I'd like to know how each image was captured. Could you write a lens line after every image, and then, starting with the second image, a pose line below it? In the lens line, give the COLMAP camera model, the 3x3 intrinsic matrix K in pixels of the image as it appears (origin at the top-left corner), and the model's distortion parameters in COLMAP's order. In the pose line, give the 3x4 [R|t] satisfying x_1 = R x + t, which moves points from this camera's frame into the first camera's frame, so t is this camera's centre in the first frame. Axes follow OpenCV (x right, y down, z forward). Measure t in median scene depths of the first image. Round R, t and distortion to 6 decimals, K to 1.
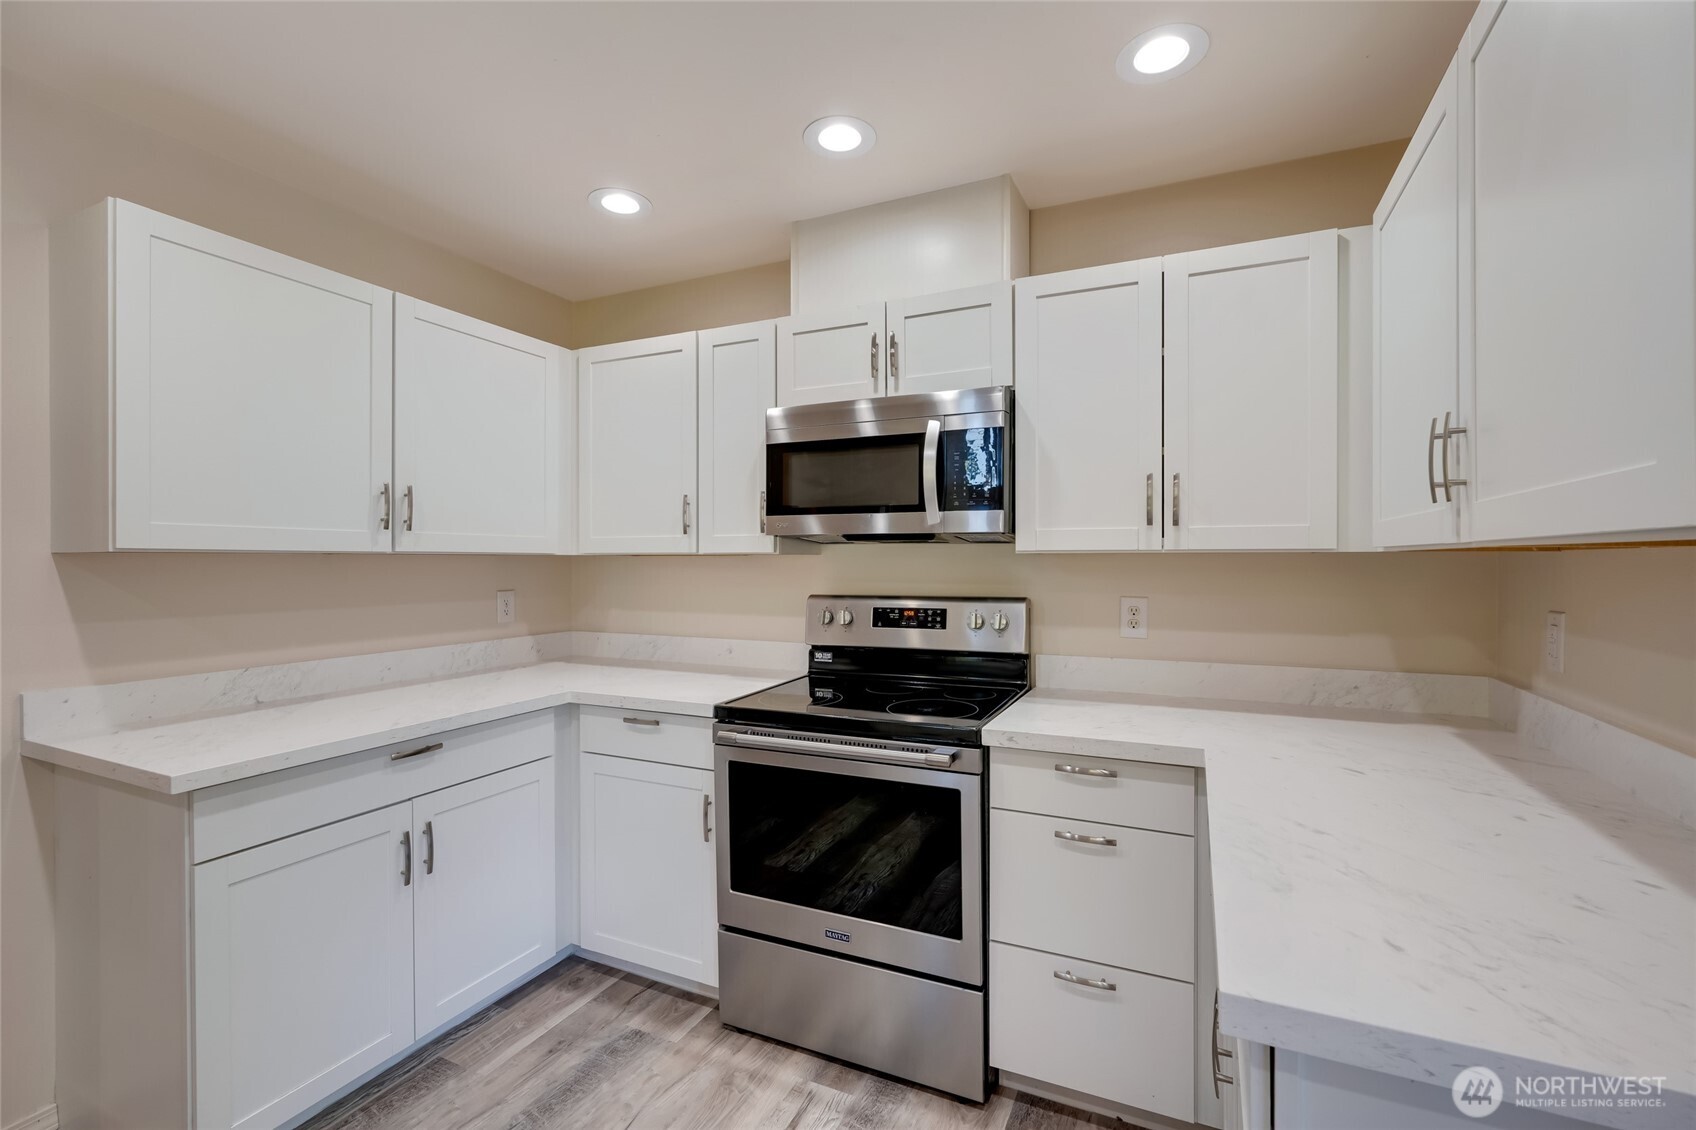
lens RADIAL K [[738.8, 0, 848.0], [0, 738.8, 565.0], [0, 0, 1]] dist [0.000641, -0.000170]
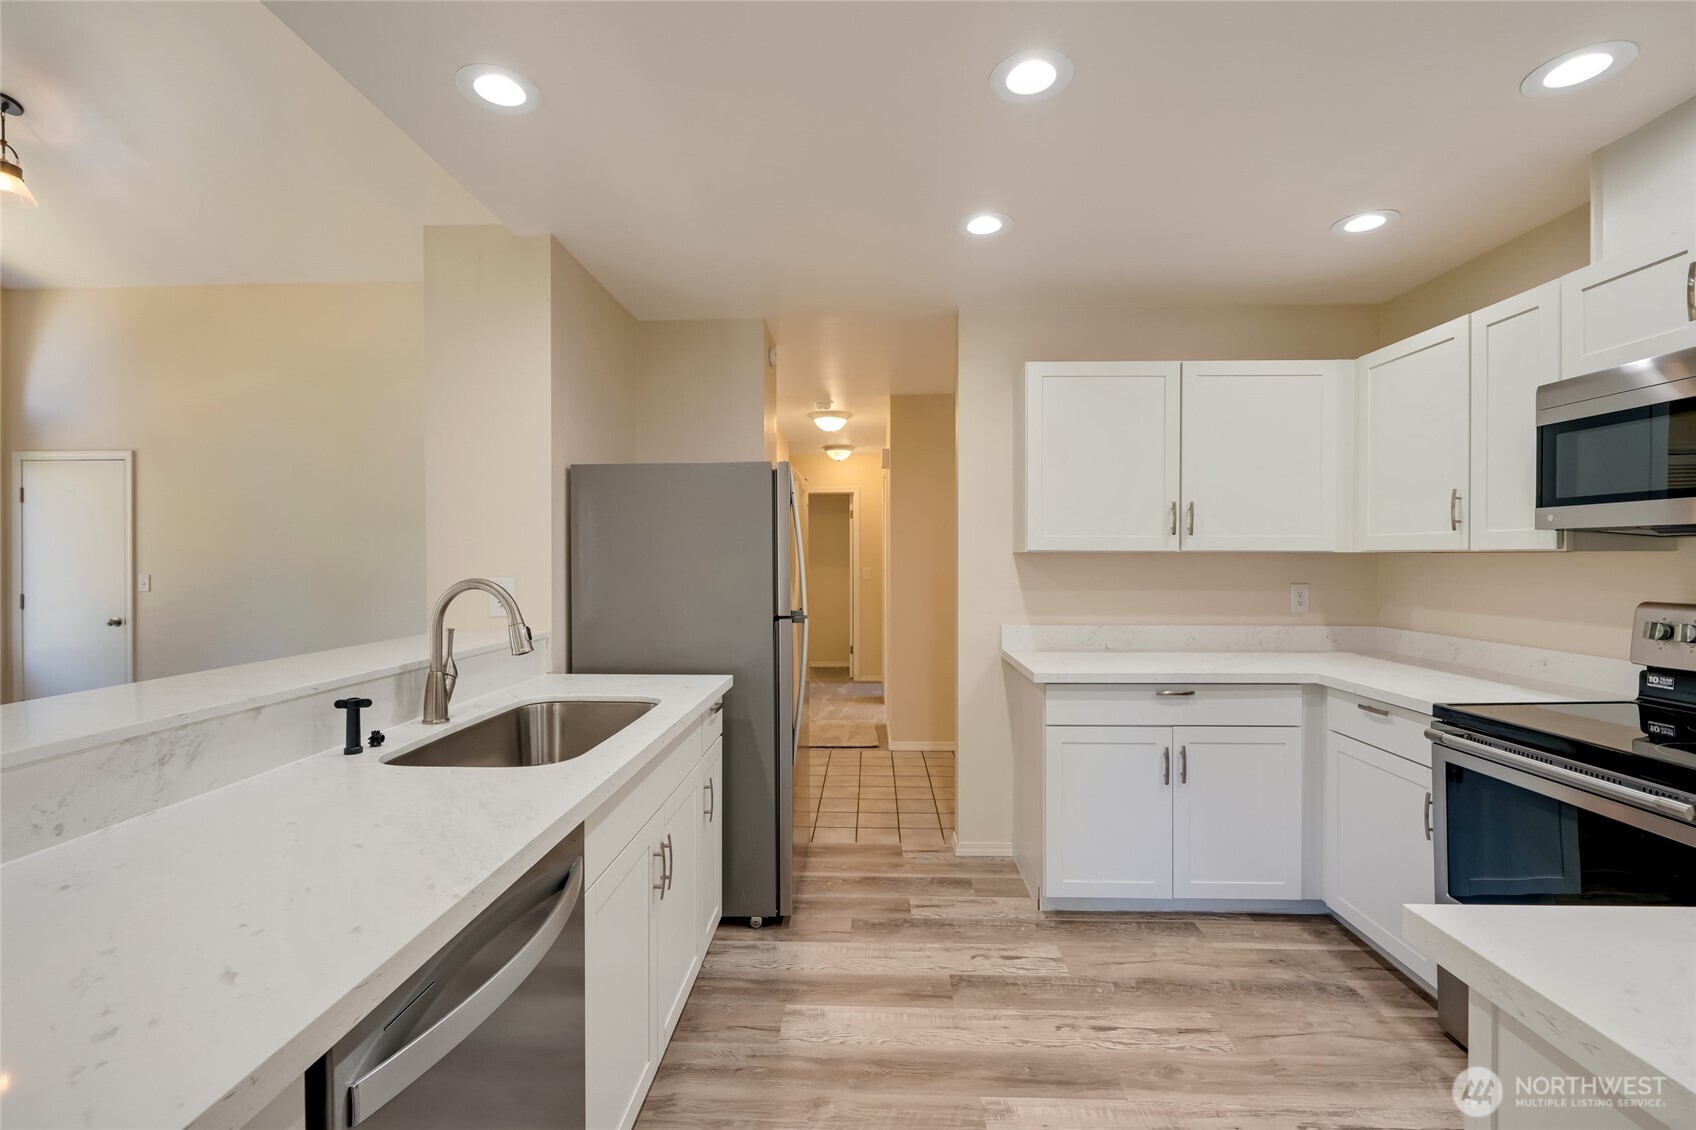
lens RADIAL K [[738.8, 0, 848.0], [0, 738.8, 565.0], [0, 0, 1]] dist [0.000641, -0.000170]
pose [[0.396636, 0.012558, -0.917890, 0.379078], [-0.006978, 0.999919, 0.010664, -0.001682], [0.917950, 0.002175, 0.396691, -0.108078]]
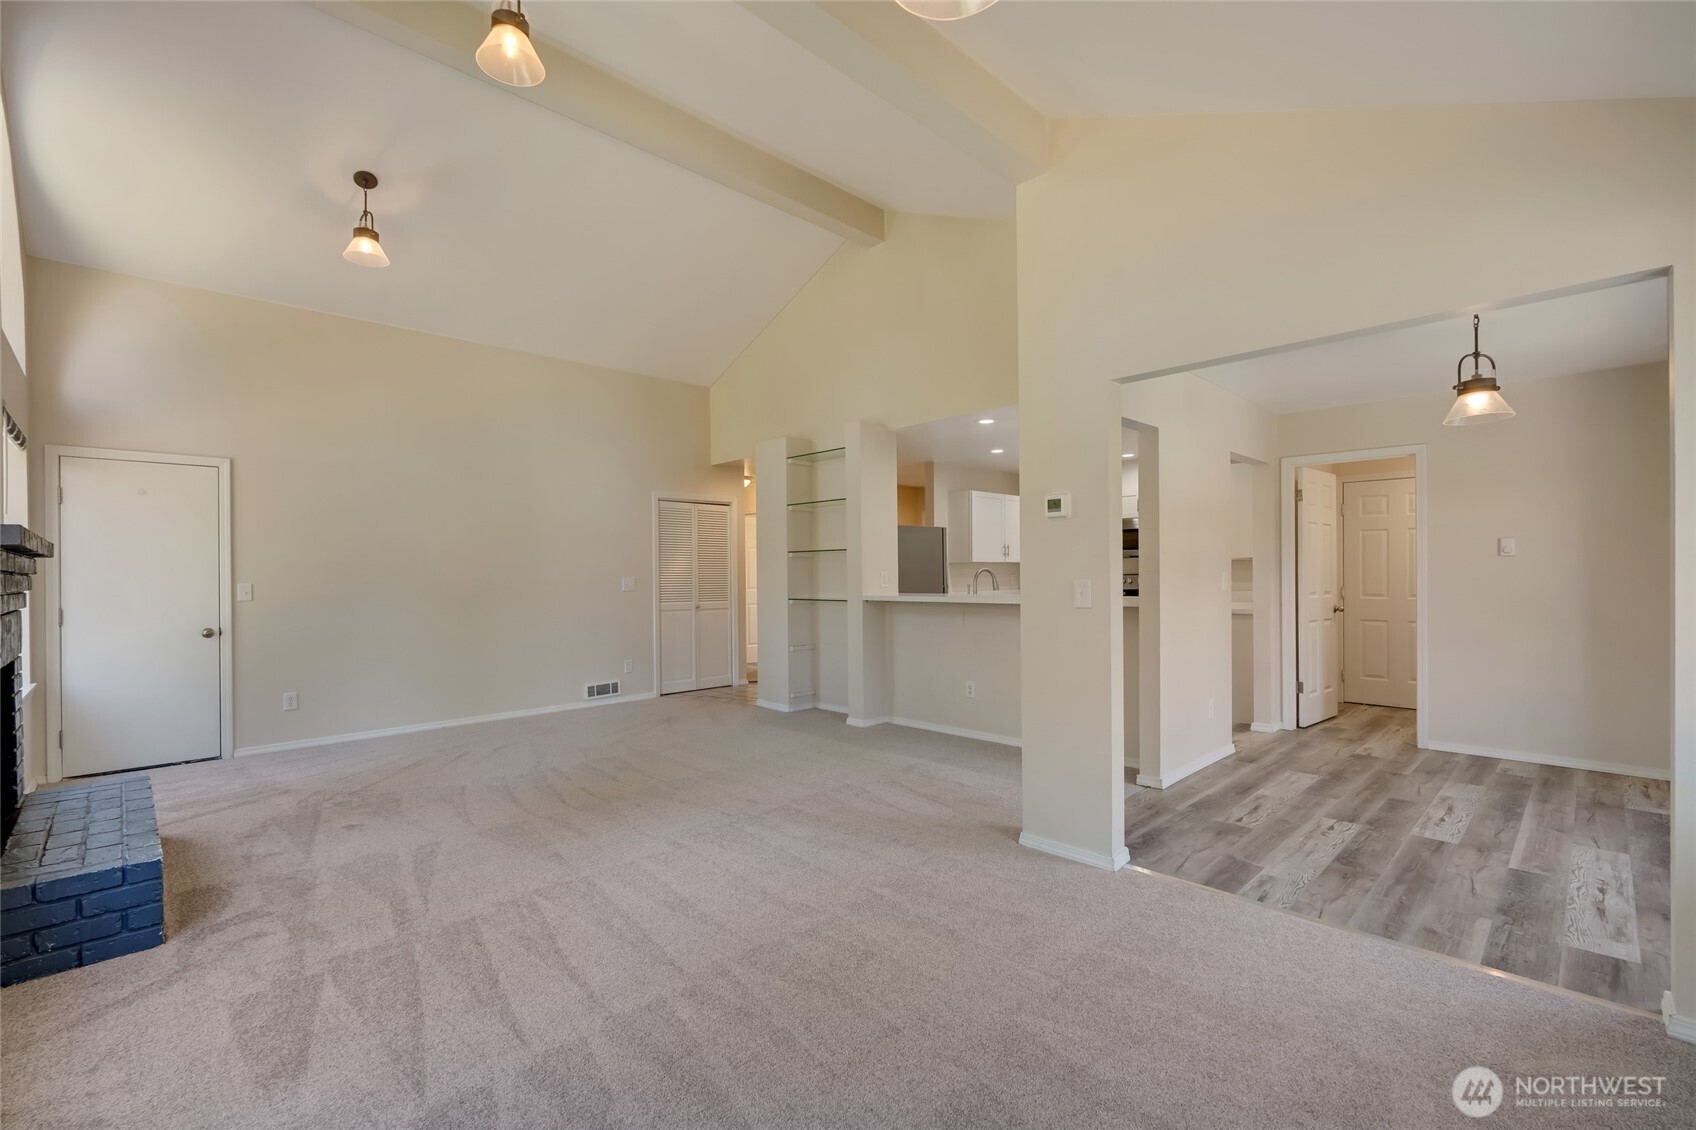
lens RADIAL K [[738.8, 0, 848.0], [0, 738.8, 565.0], [0, 0, 1]] dist [0.000641, -0.000170]
pose [[0.937436, -0.004059, -0.348135, -0.042901], [0.000595, 0.999949, -0.010056, 0.032904], [0.348158, 0.009219, 0.937391, -2.682150]]
